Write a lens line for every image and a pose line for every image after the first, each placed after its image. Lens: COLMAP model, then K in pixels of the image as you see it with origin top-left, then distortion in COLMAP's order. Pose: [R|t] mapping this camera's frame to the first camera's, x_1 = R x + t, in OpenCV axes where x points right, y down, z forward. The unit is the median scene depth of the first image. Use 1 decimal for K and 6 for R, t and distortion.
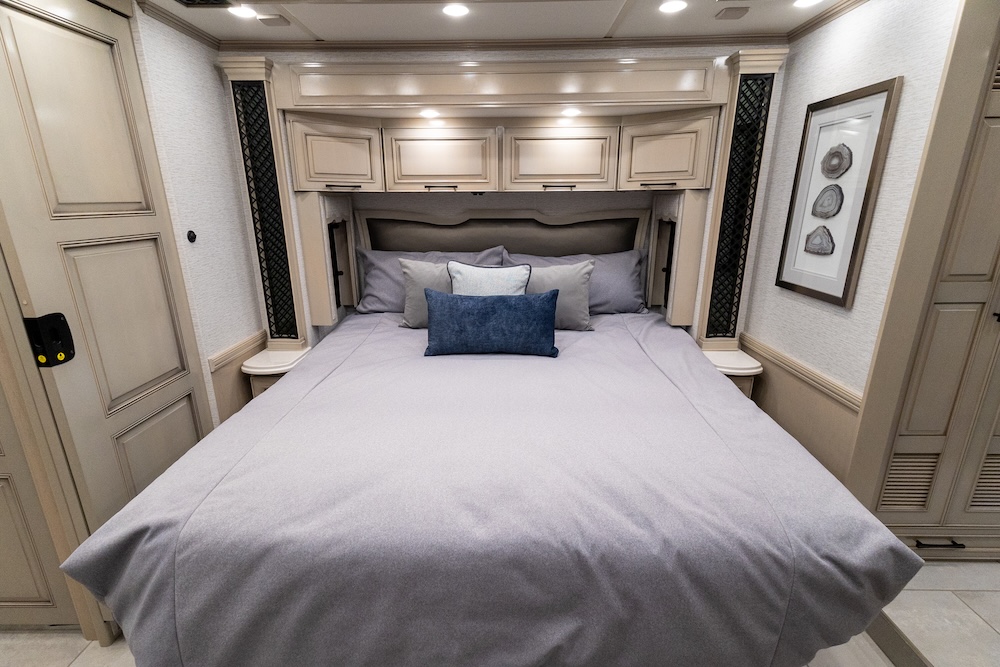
lens RADIAL K [[471.7, 0, 497.3], [0, 471.7, 346.9], [0, 0, 1]] dist [0.020326, -0.000811]
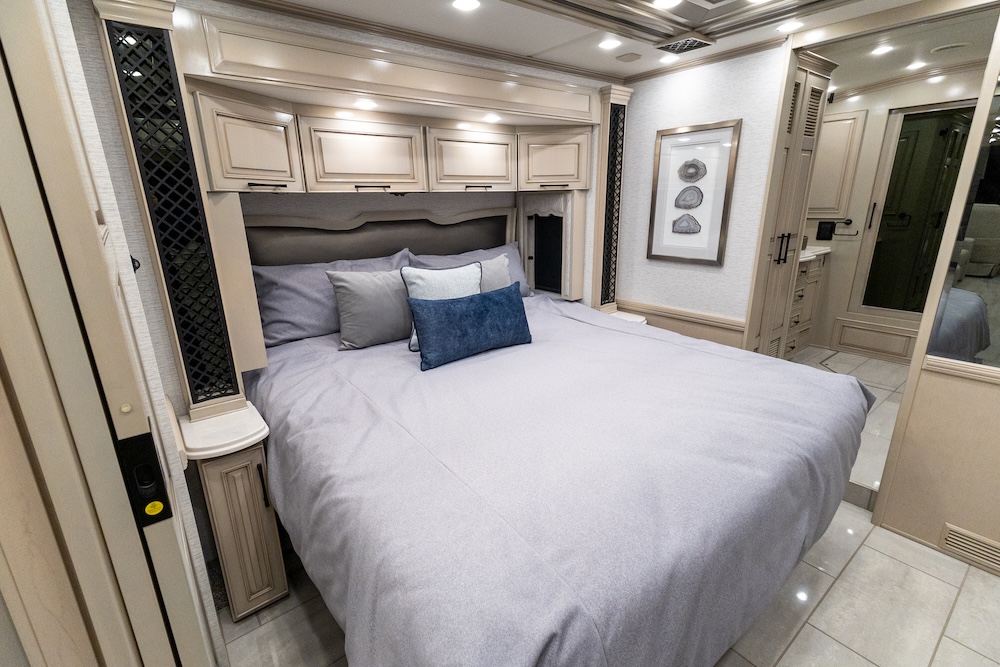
lens RADIAL K [[449.8, 0, 495.3], [0, 449.8, 334.0], [0, 0, 1]] dist [0.021125, -0.002534]
pose [[0.776449, -0.193476, 0.599745, -0.554987], [0.201857, 0.977917, 0.054142, -0.070364], [-0.596976, 0.079024, 0.798357, 0.216414]]
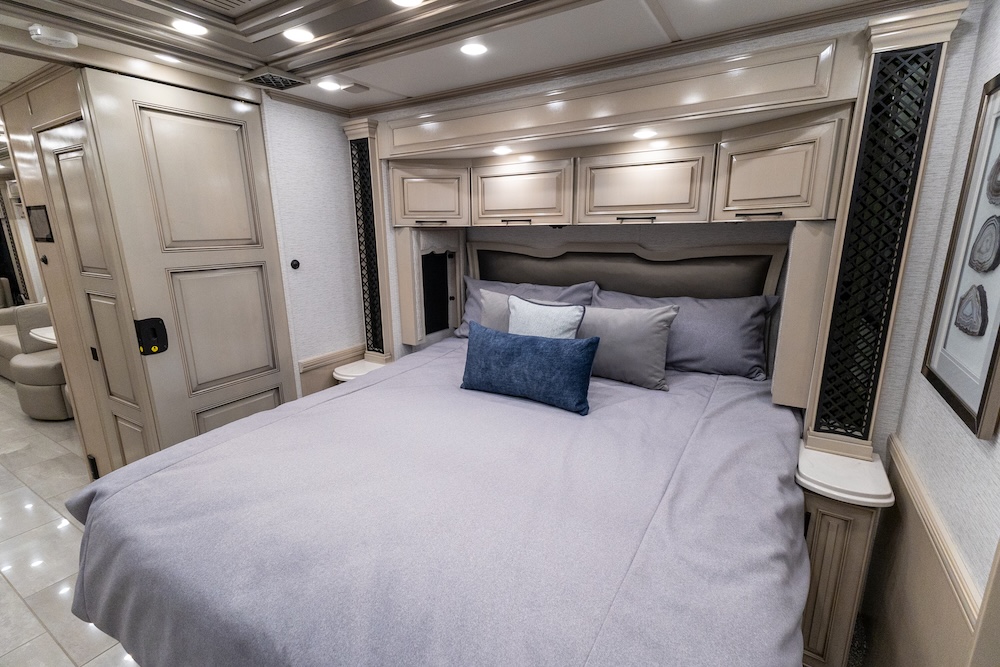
lens RADIAL K [[449.8, 0, 499.8], [0, 449.8, 334.8], [0, 0, 1]] dist [0.021125, -0.002534]
pose [[0.865375, 0.111362, -0.488594, 0.372018], [-0.142284, 0.989472, -0.026482, -0.078966], [0.480501, 0.092436, 0.872109, 0.198818]]
